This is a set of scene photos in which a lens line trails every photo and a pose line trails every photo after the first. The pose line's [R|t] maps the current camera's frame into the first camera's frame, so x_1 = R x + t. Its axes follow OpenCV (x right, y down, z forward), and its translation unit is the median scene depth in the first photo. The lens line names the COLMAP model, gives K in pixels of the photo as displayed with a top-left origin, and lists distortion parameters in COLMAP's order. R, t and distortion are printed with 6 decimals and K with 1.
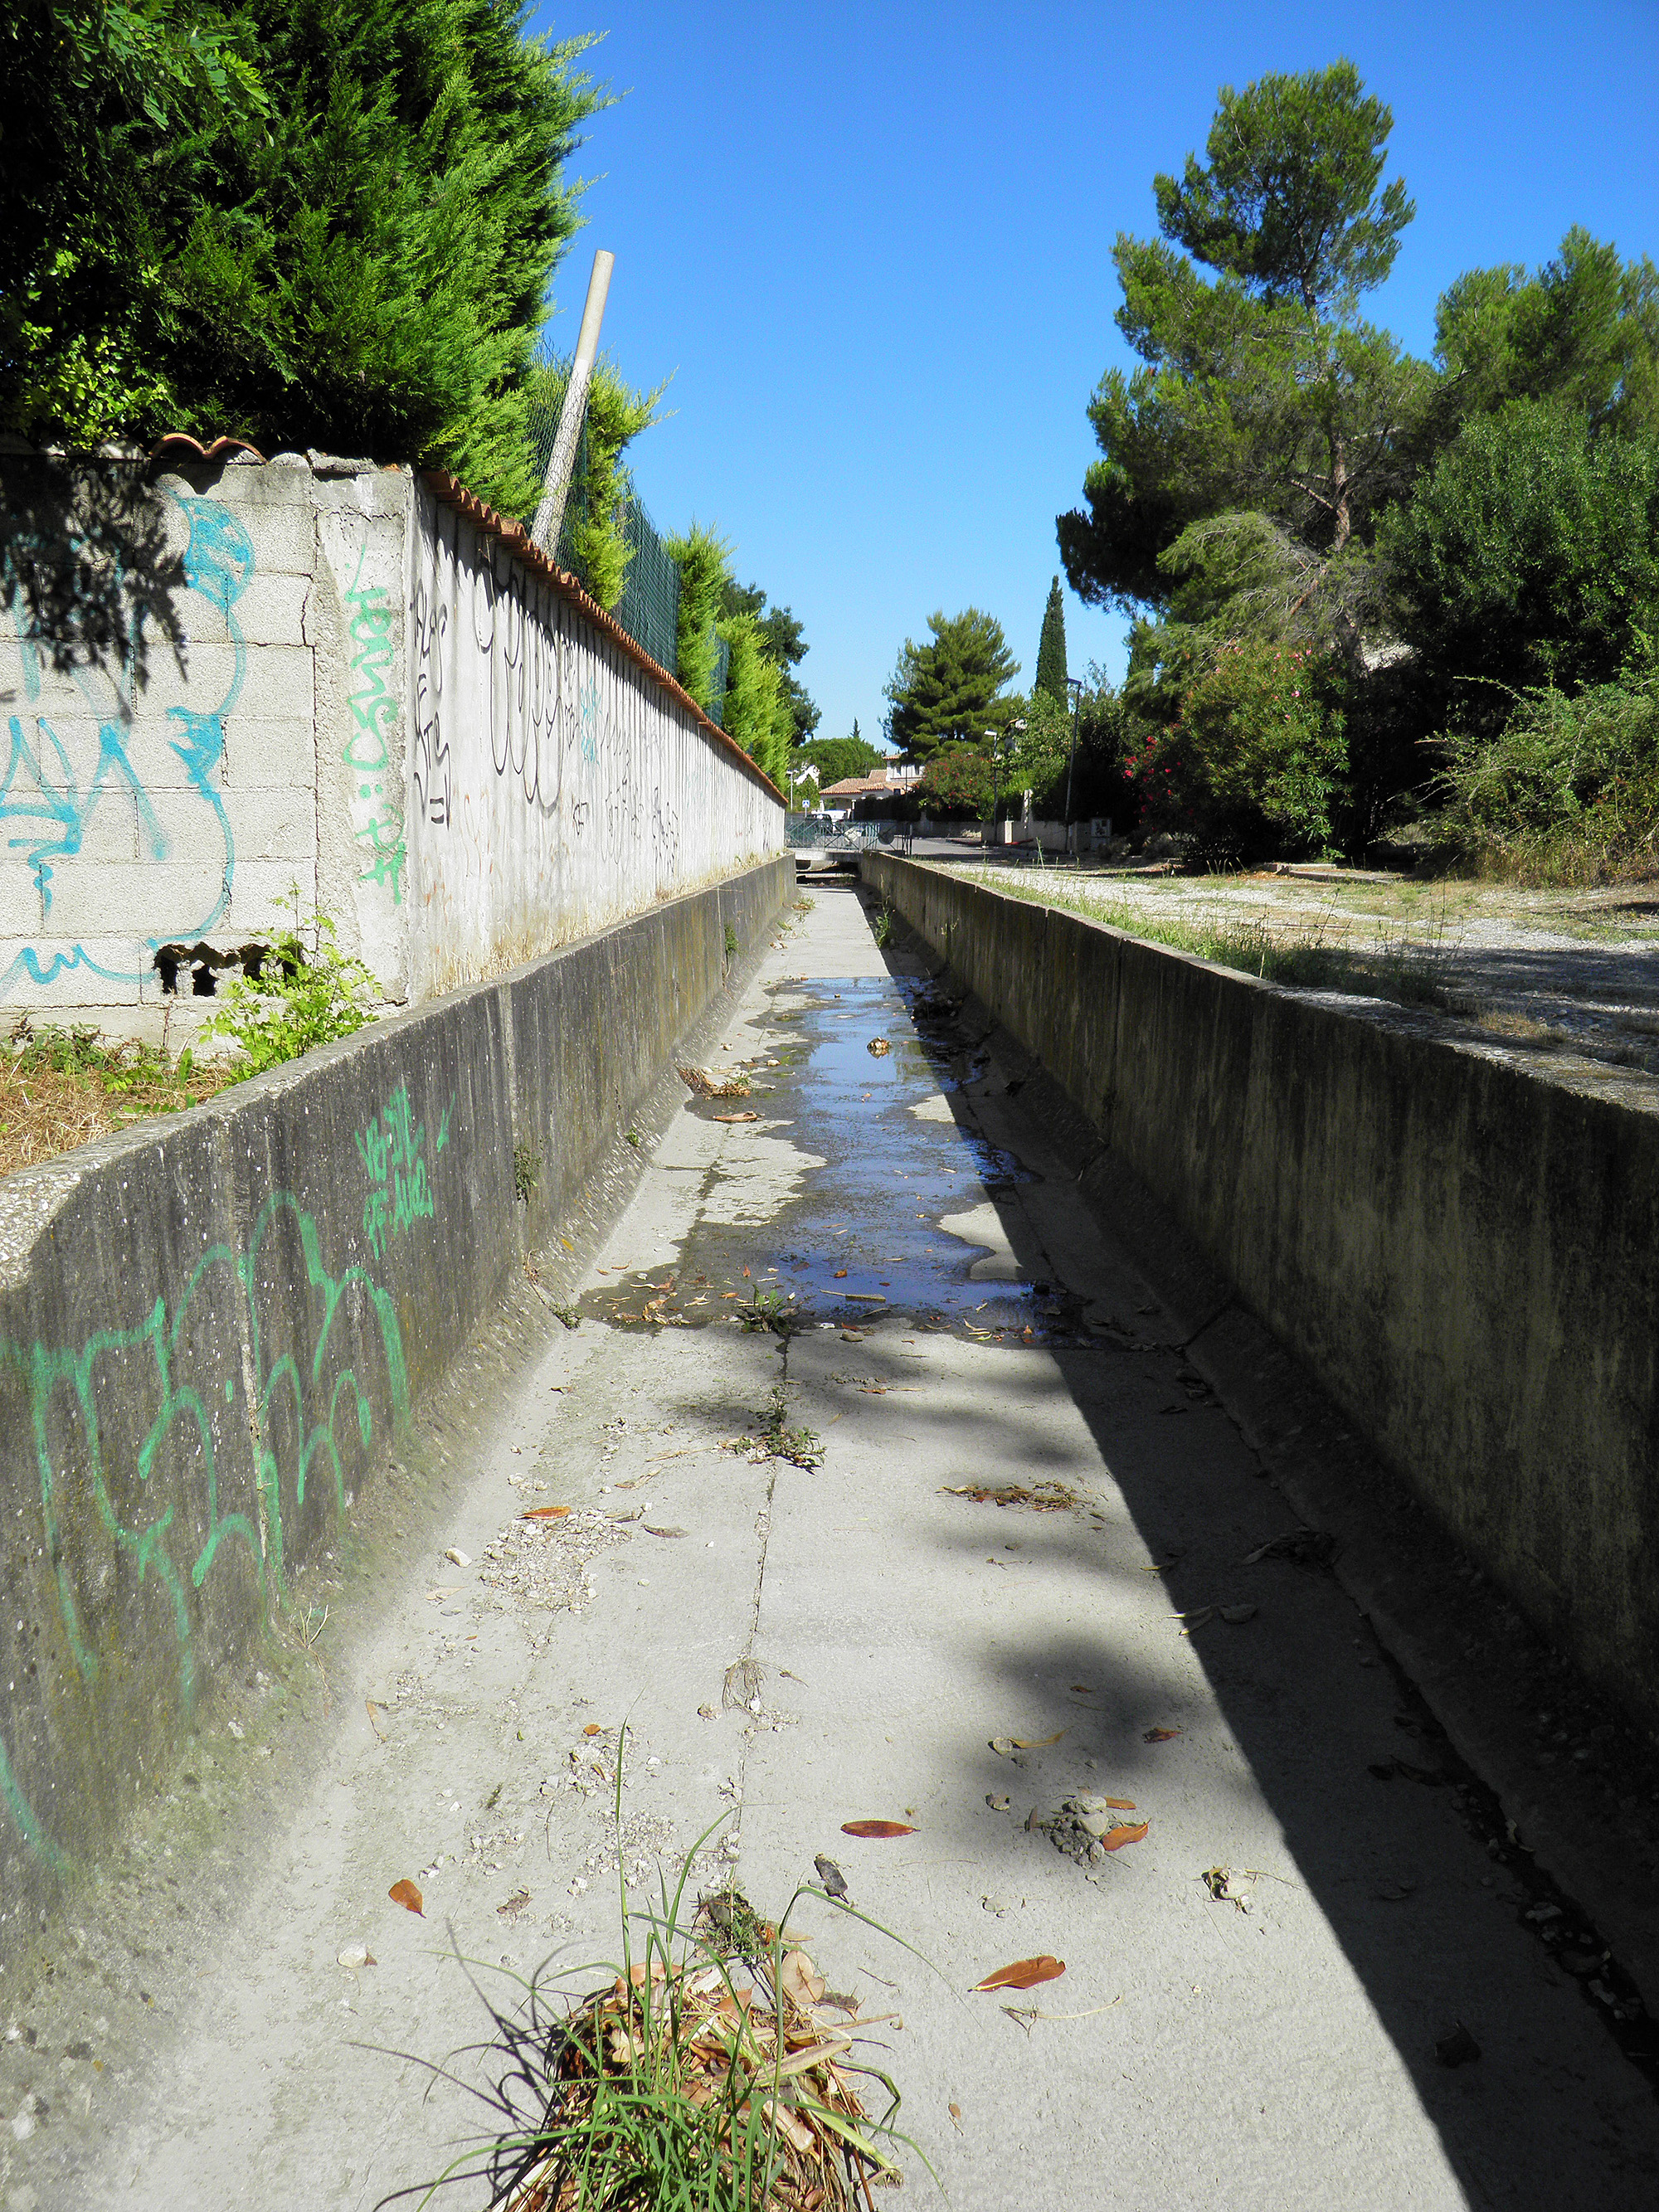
lens RADIAL K [[1831.1, 0, 829.5], [0, 1831.1, 1106.0], [0, 0, 1]] dist [-0.133625, 0.070718]
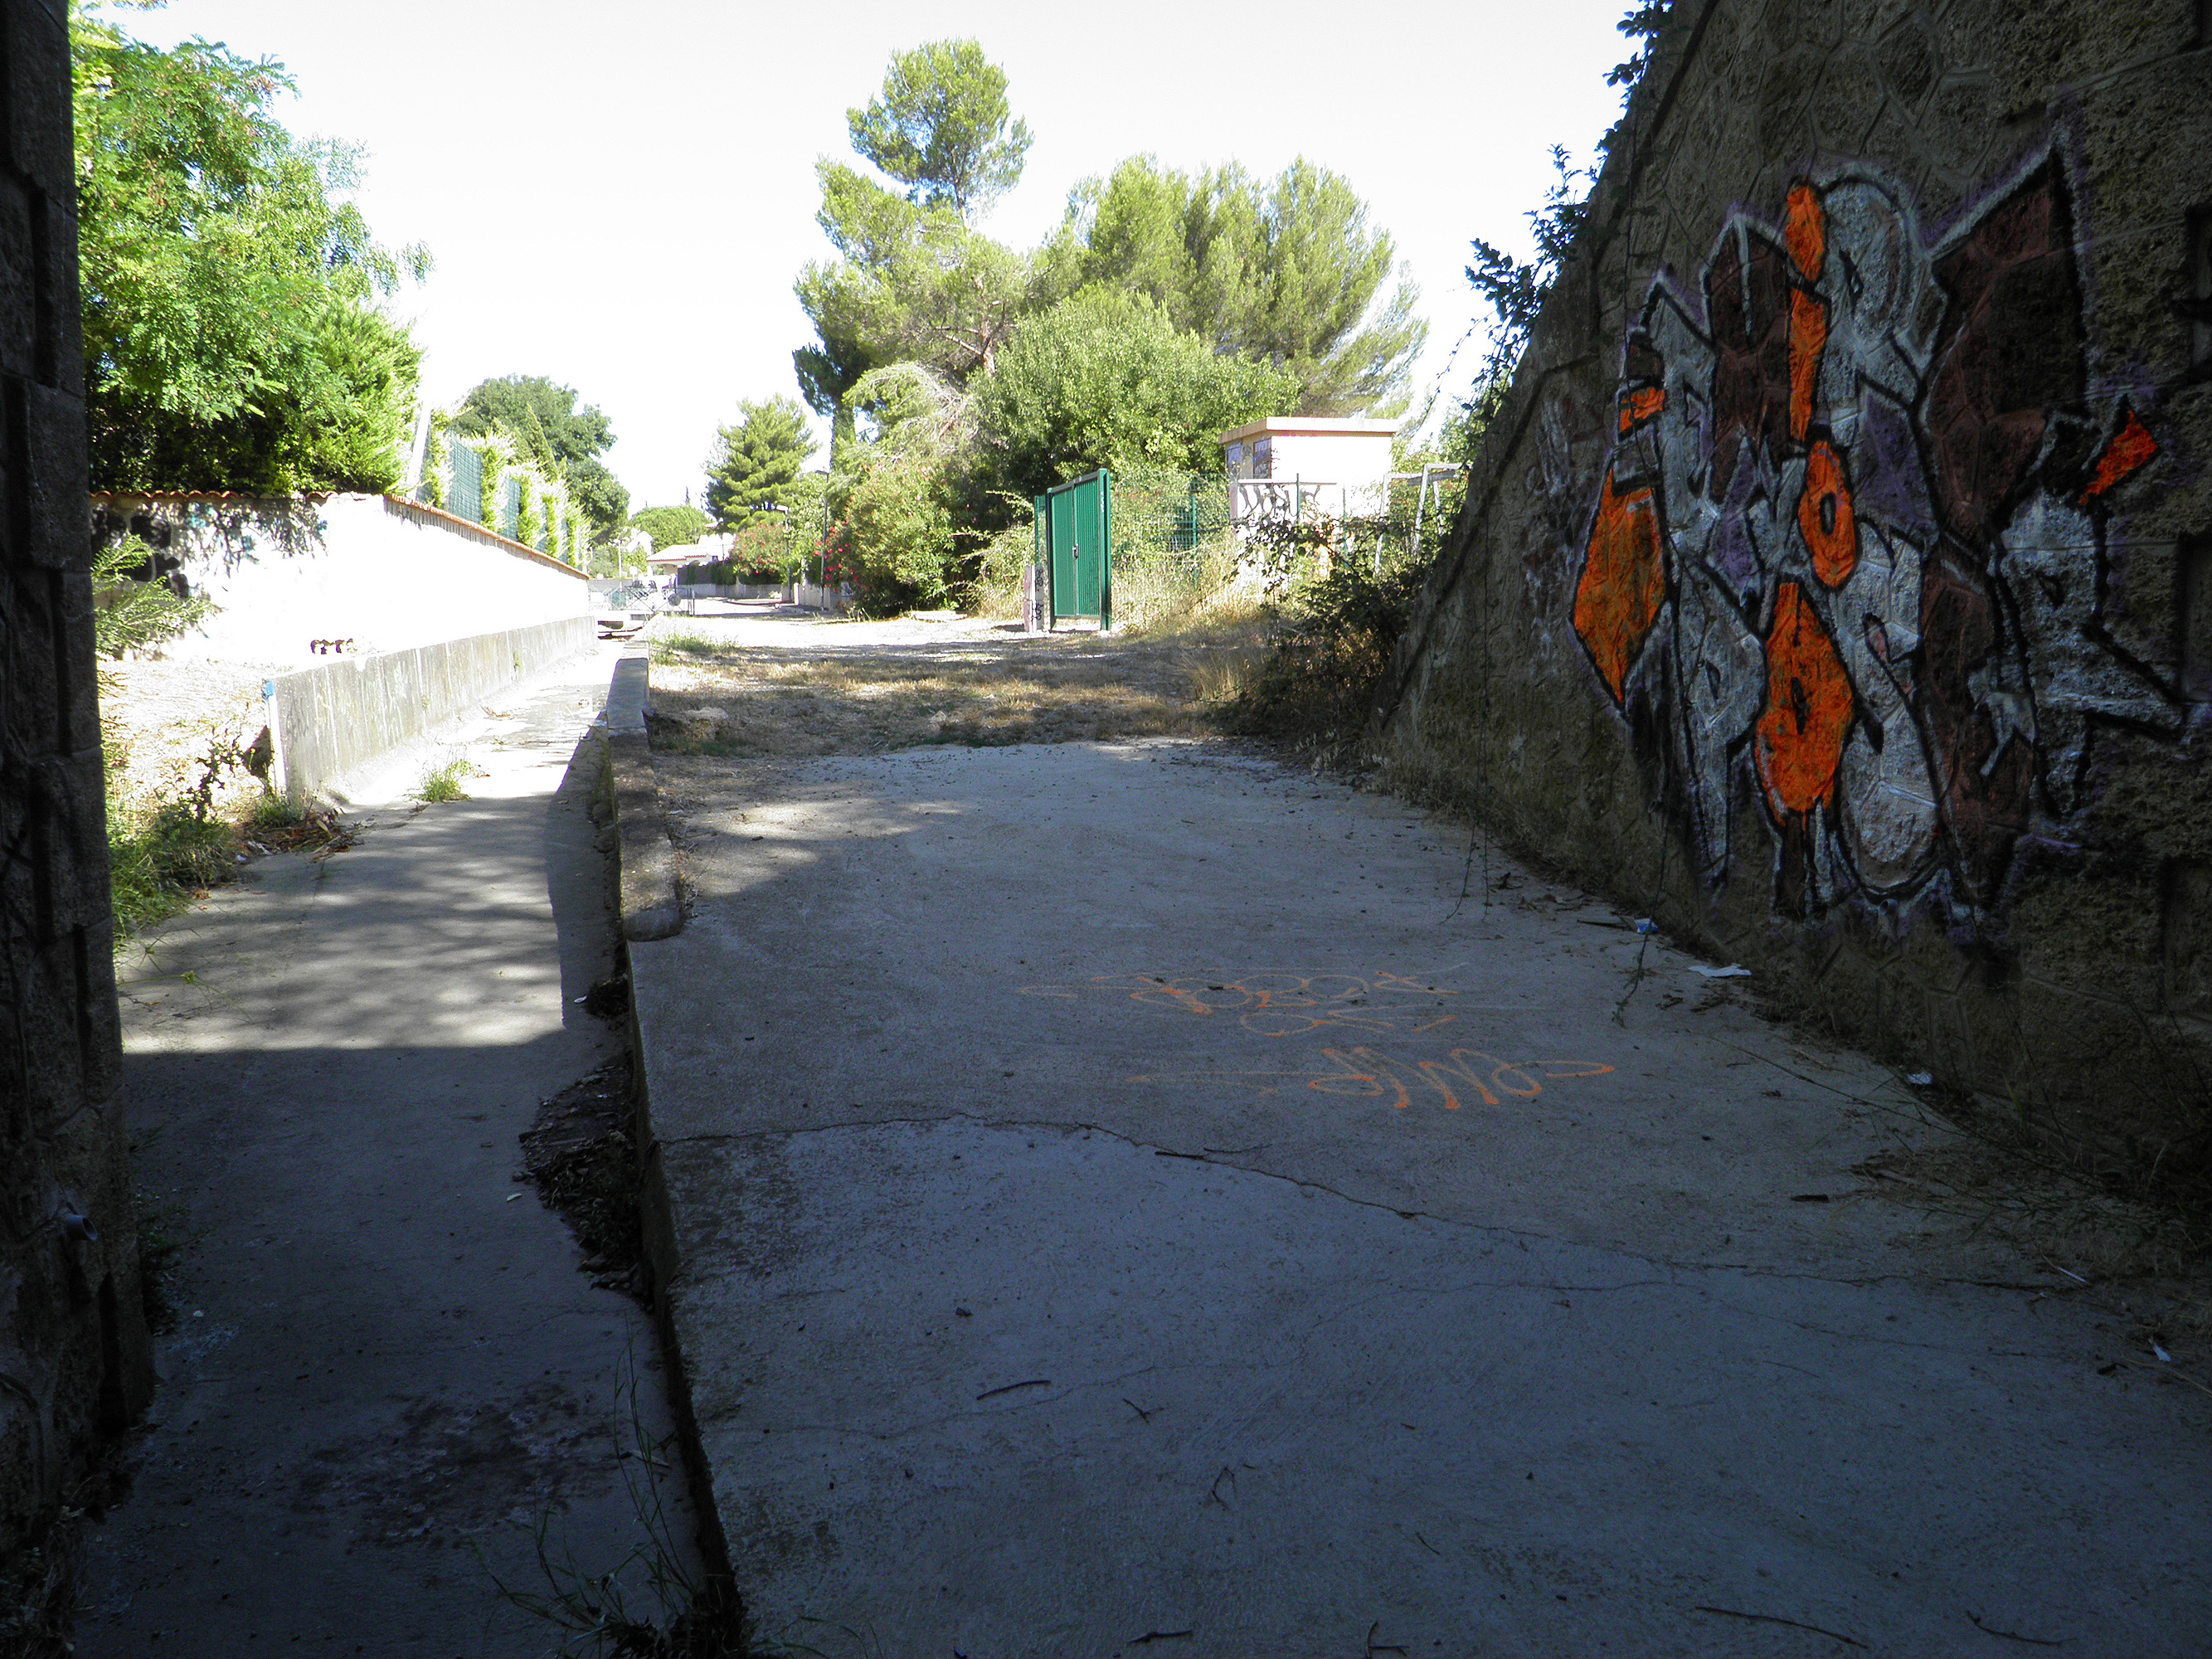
lens RADIAL K [[1831.1, 0, 1106.0], [0, 1831.1, 829.5], [0, 0, 1]] dist [-0.133625, 0.070718]
pose [[0.973254, -0.043027, 0.225667, 0.047390], [0.047318, 0.998787, -0.013638, 0.058953], [-0.224806, 0.023951, 0.974109, -0.398873]]
